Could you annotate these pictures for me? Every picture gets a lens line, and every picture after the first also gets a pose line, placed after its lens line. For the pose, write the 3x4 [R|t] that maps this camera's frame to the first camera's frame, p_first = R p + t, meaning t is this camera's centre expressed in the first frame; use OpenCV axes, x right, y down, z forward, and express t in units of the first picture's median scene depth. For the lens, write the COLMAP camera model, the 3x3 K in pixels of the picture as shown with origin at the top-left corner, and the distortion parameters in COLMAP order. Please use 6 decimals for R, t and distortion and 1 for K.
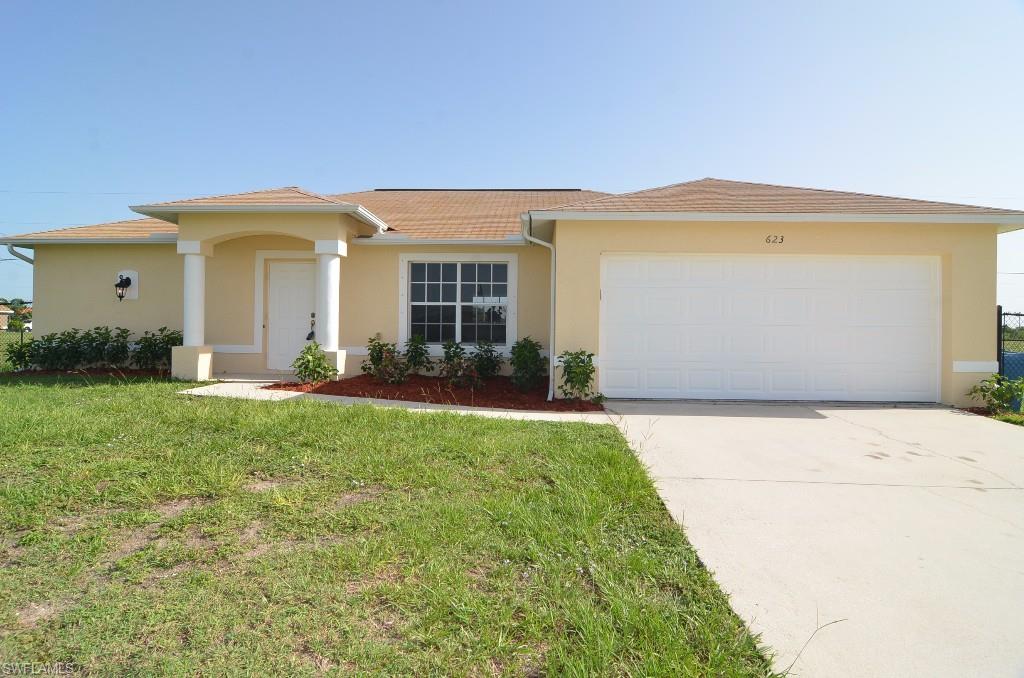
lens RADIAL K [[547.7, 0, 513.4], [0, 547.7, 326.3], [0, 0, 1]] dist [-0.005257, -0.011127]
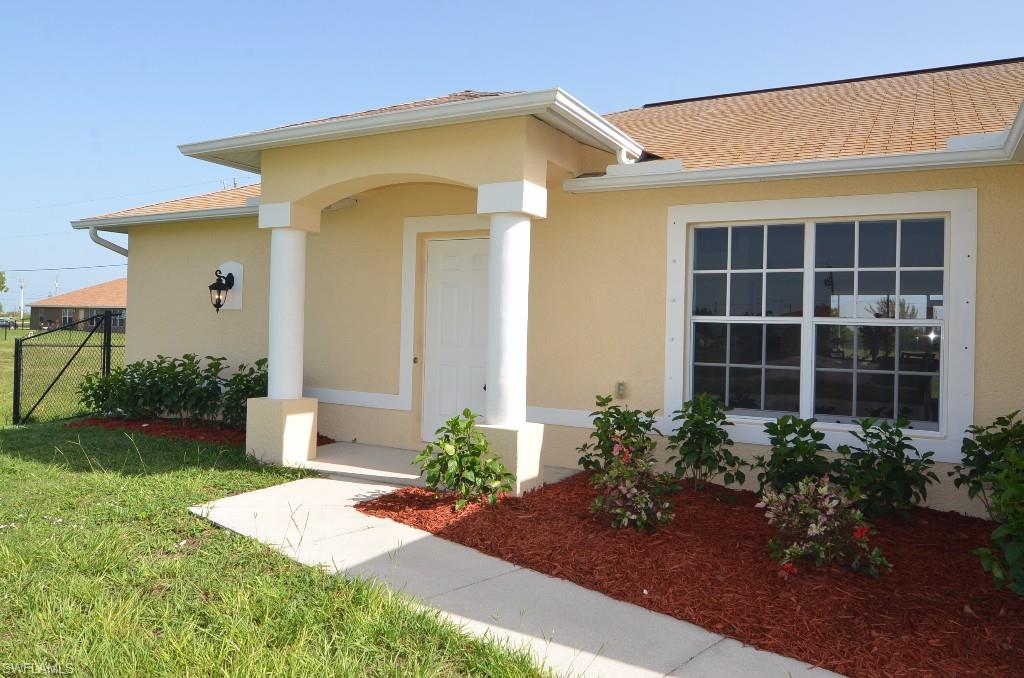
lens RADIAL K [[746.4, 0, 512.9], [0, 746.4, 328.0], [0, 0, 1]] dist [0.003581, 0.001475]
pose [[0.896303, 0.011137, -0.443303, -0.051649], [-0.013048, 0.999914, -0.001259, -0.033227], [0.443251, 0.006913, 0.896371, 0.409241]]
